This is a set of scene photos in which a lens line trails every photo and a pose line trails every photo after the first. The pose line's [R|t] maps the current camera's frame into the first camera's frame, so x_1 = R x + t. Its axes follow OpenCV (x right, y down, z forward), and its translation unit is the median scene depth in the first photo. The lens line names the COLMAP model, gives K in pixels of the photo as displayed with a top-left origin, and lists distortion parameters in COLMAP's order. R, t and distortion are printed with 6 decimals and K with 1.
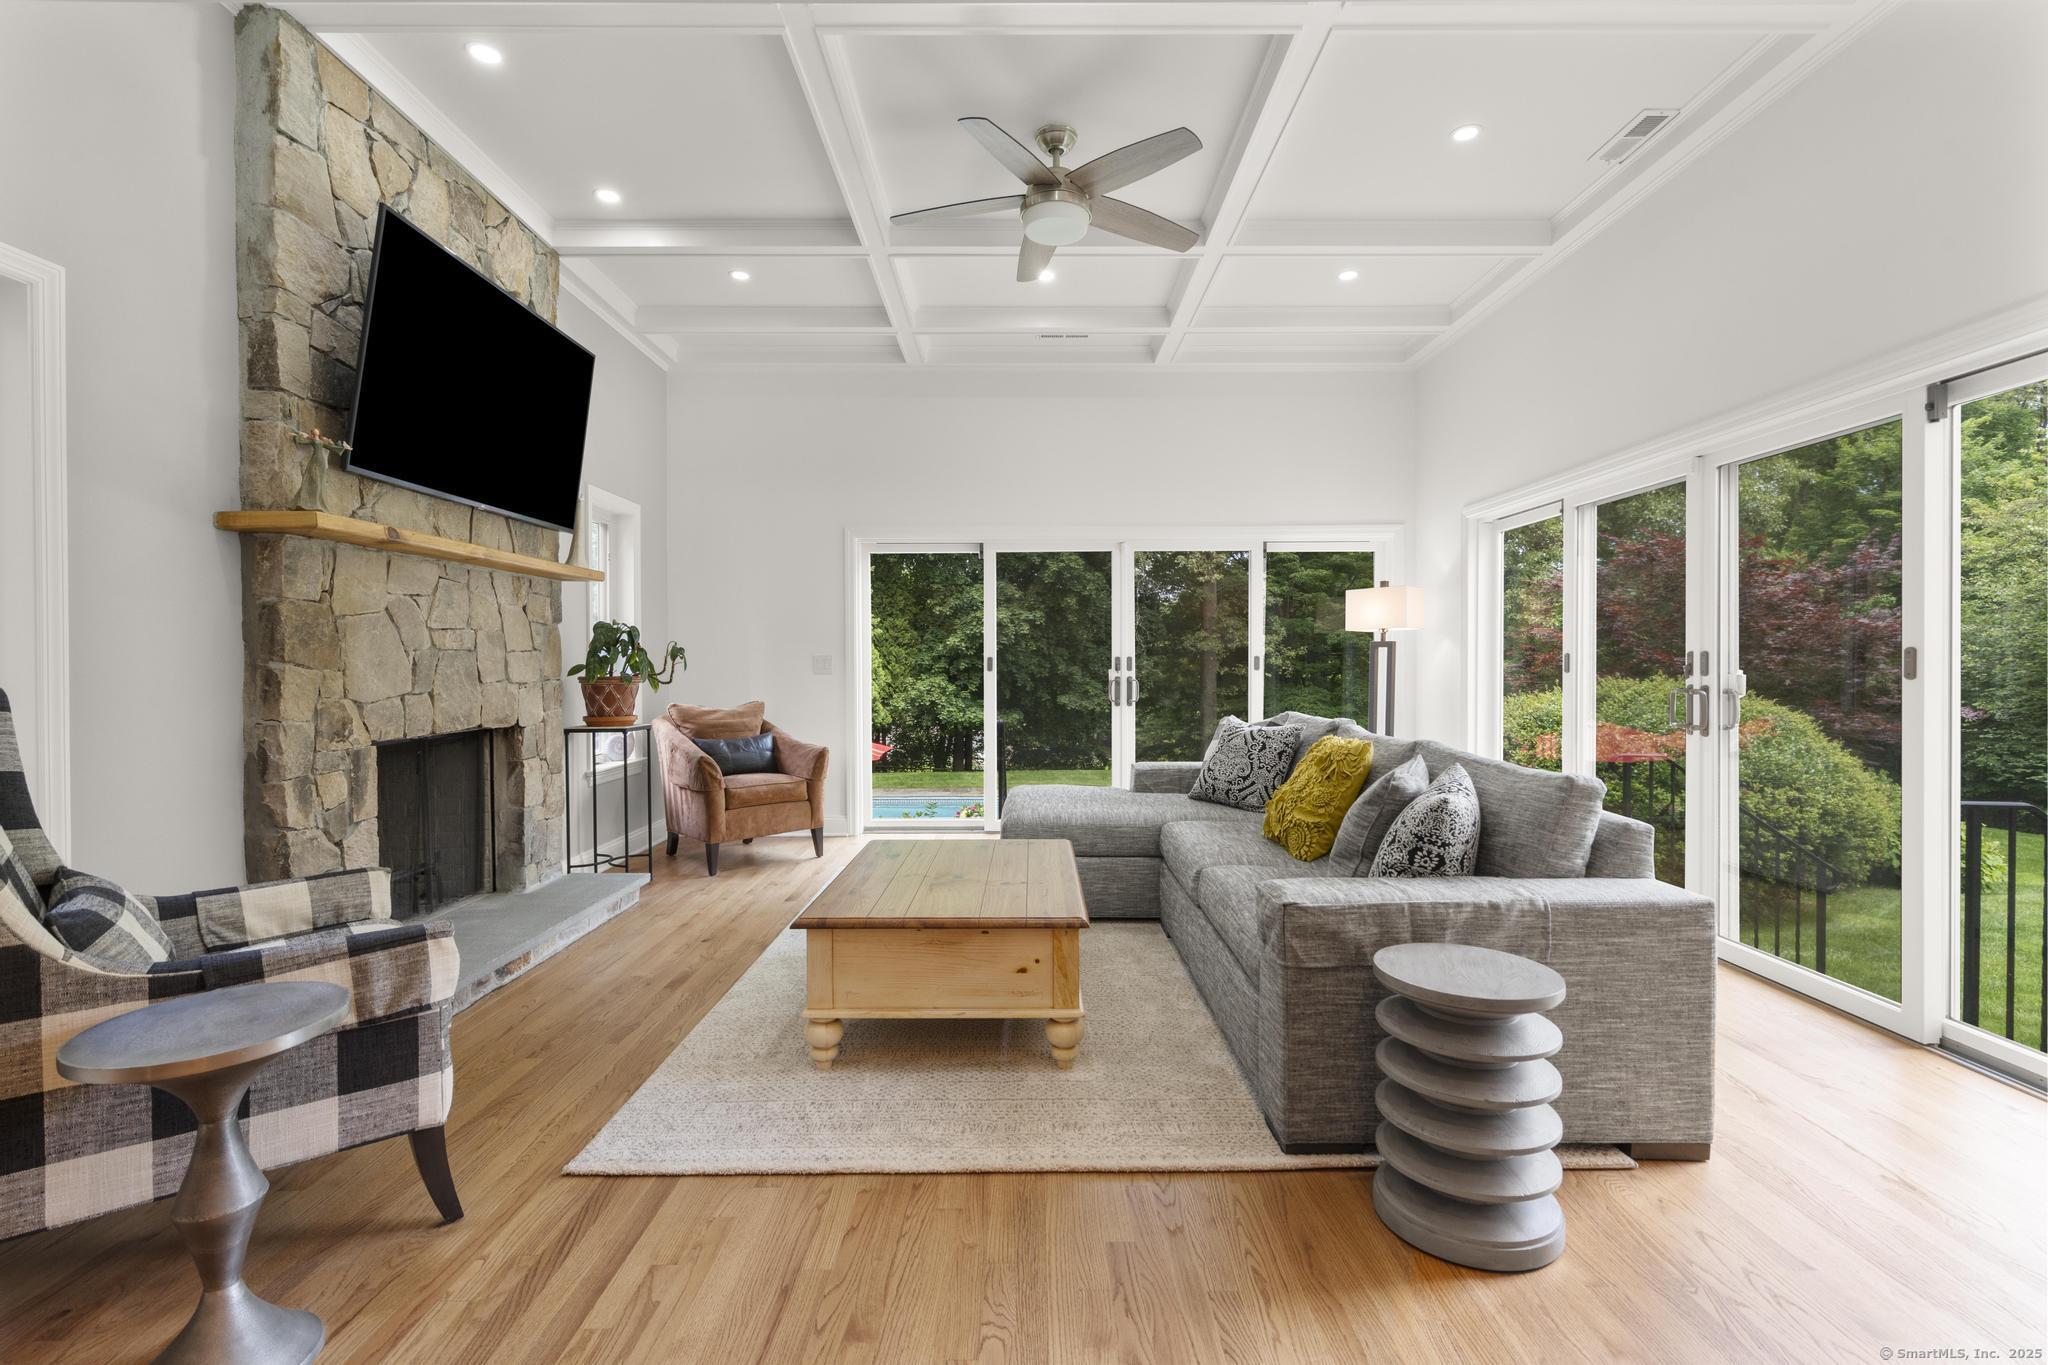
lens RADIAL K [[948.2, 0, 1031.2], [0, 948.2, 679.2], [0, 0, 1]] dist [-0.004010, 0.002578]
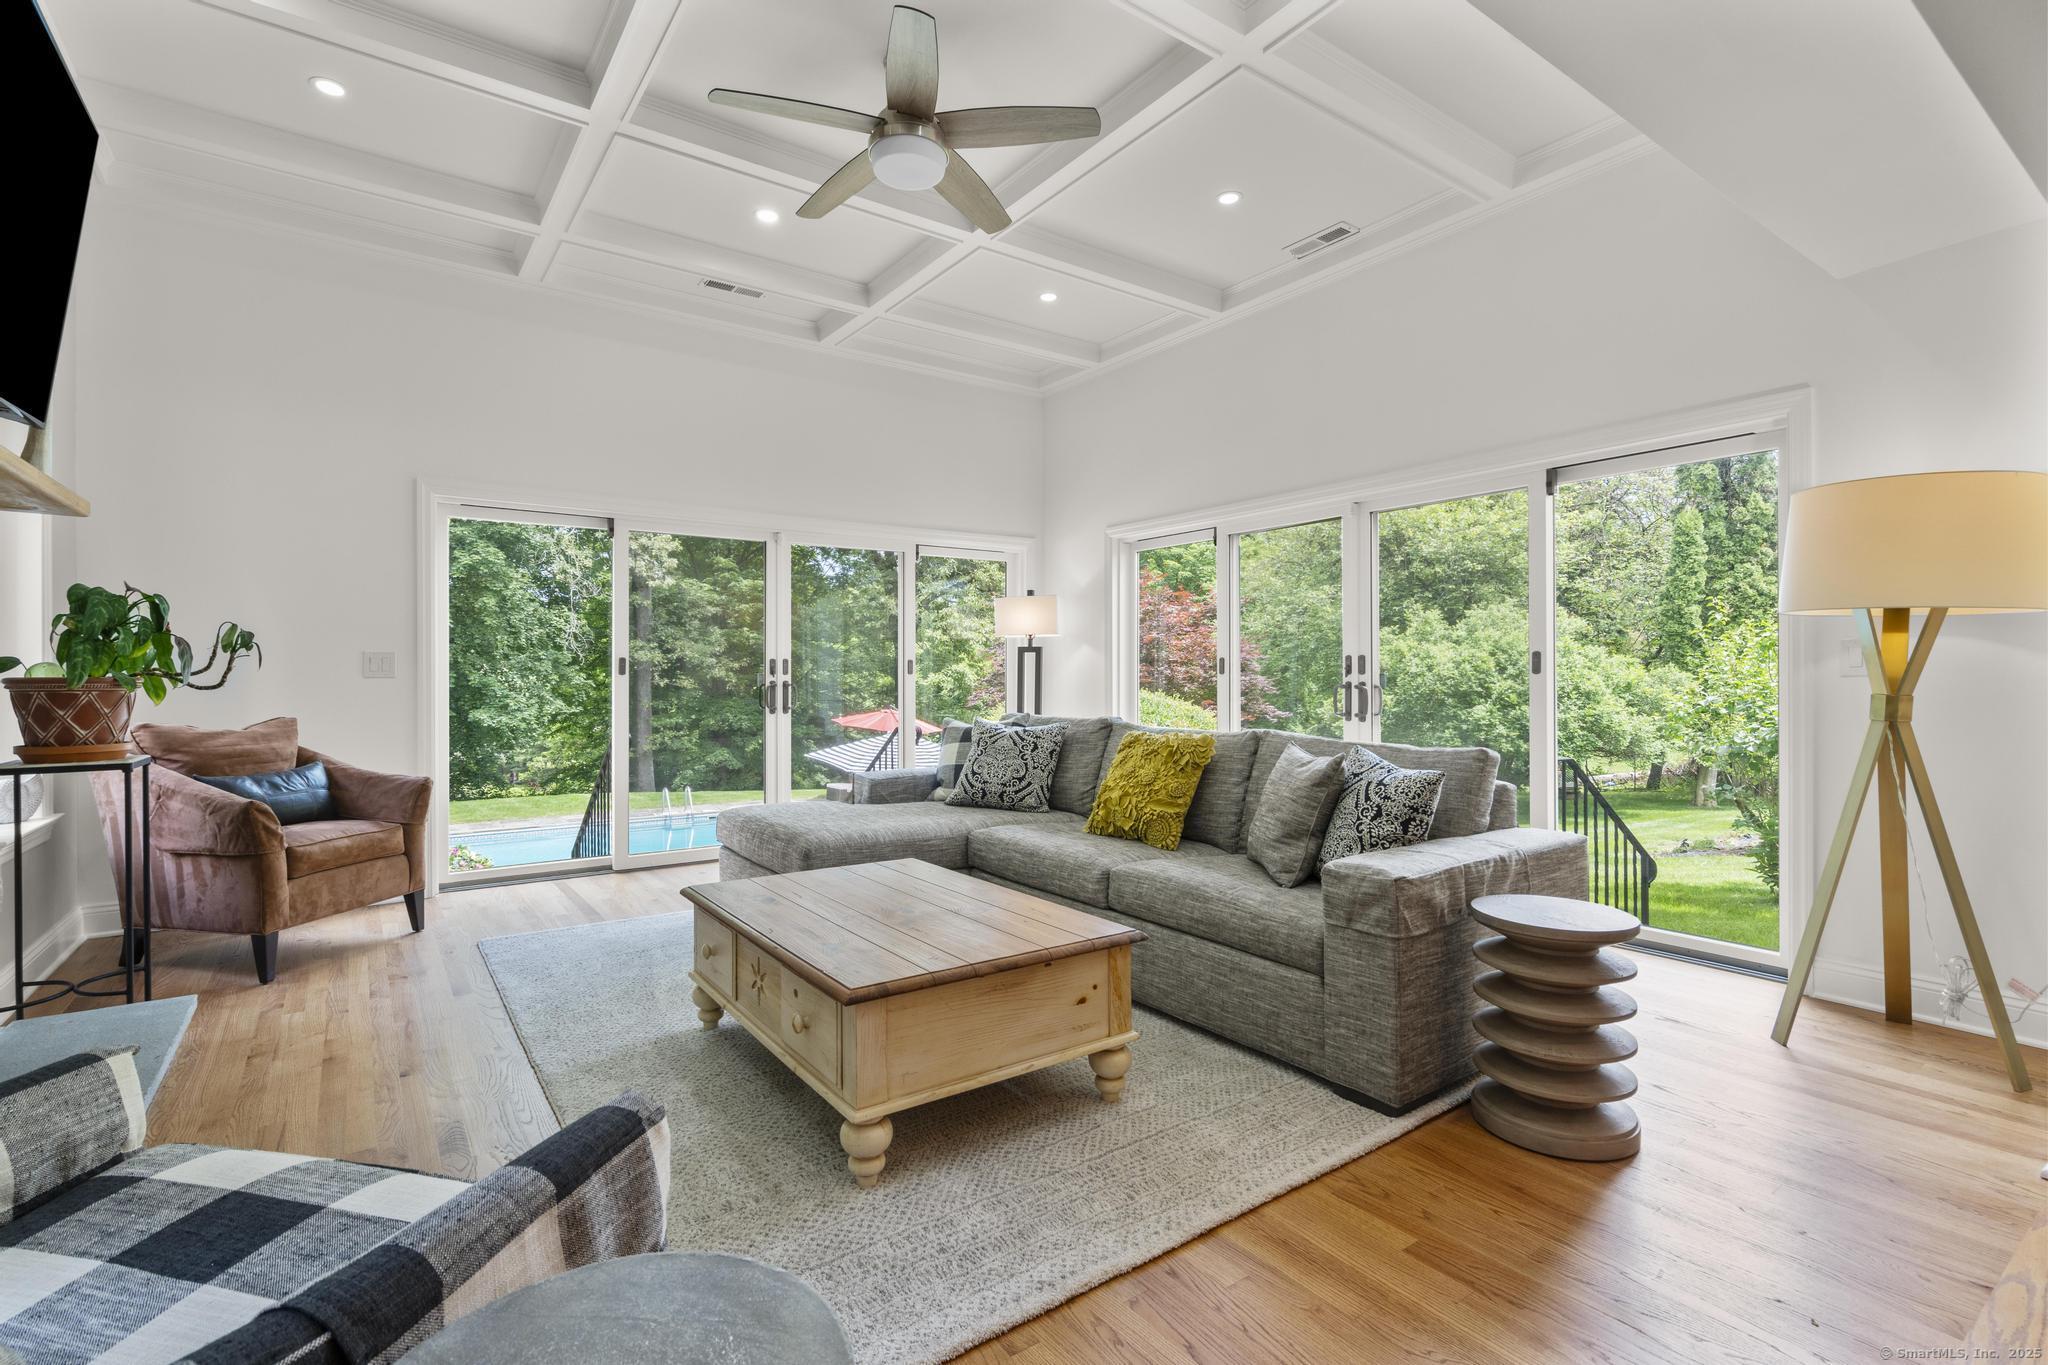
lens RADIAL K [[948.2, 0, 1030.9], [0, 948.2, 678.5], [0, 0, 1]] dist [-0.004010, 0.002578]
pose [[0.813547, -0.000401, 0.581499, -0.368775], [0.008950, 0.999890, -0.011832, 0.012349], [-0.581430, 0.014830, 0.813461, 0.204613]]
